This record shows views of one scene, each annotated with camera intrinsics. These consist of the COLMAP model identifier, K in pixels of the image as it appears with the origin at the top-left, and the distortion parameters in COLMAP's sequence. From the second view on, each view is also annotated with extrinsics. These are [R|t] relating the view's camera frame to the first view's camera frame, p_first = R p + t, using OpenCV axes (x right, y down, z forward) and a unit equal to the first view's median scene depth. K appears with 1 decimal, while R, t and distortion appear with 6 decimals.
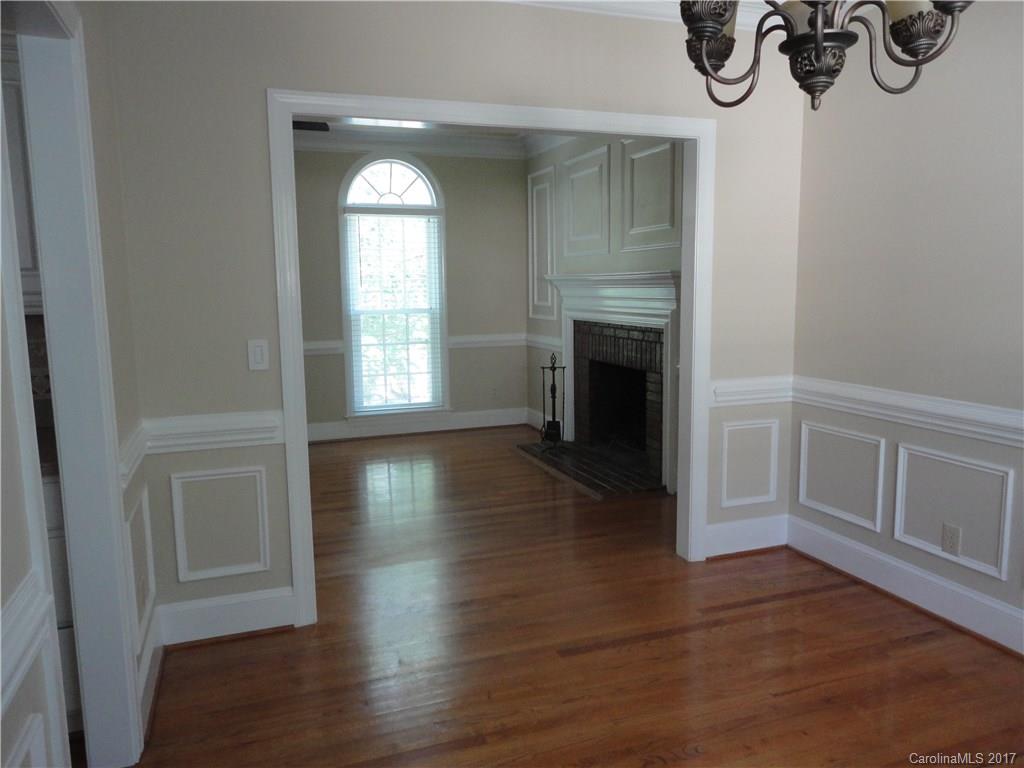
lens RADIAL K [[748.0, 0, 512.3], [0, 748.0, 378.6], [0, 0, 1]] dist [0.006768, -0.020525]
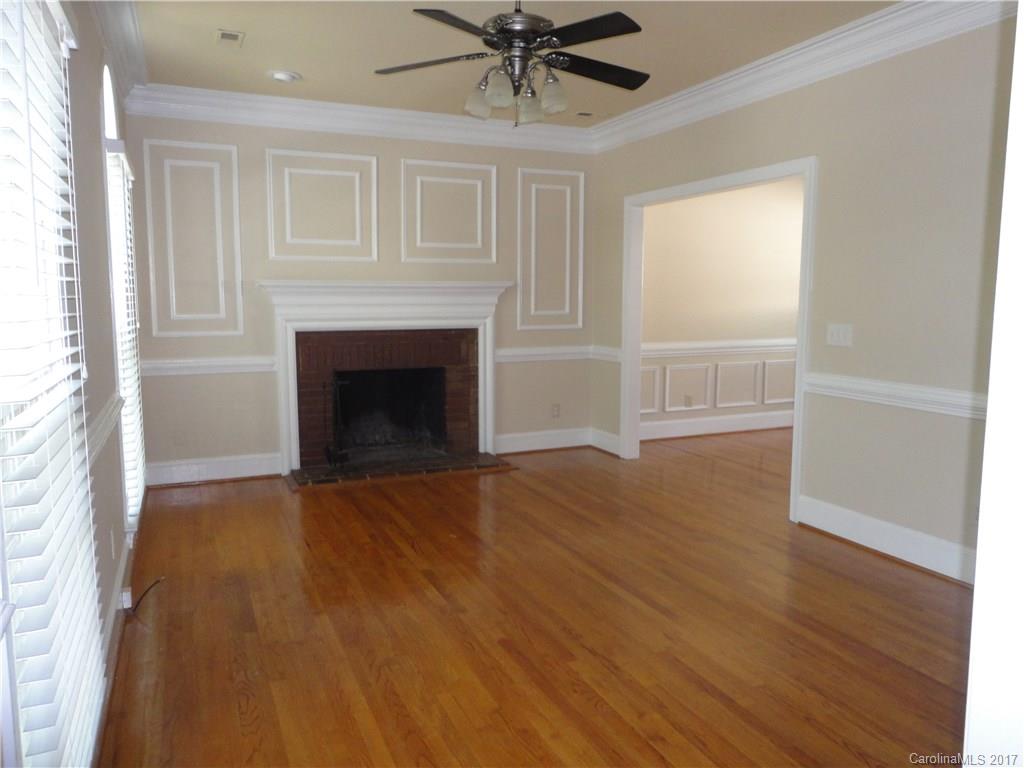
lens RADIAL K [[748.0, 0, 513.3], [0, 748.0, 383.2], [0, 0, 1]] dist [0.006768, -0.020525]
pose [[-0.068565, -0.106787, 0.991915, -1.656842], [0.127121, 0.985215, 0.114853, -0.176637], [-0.989515, 0.133968, -0.053977, 1.619346]]
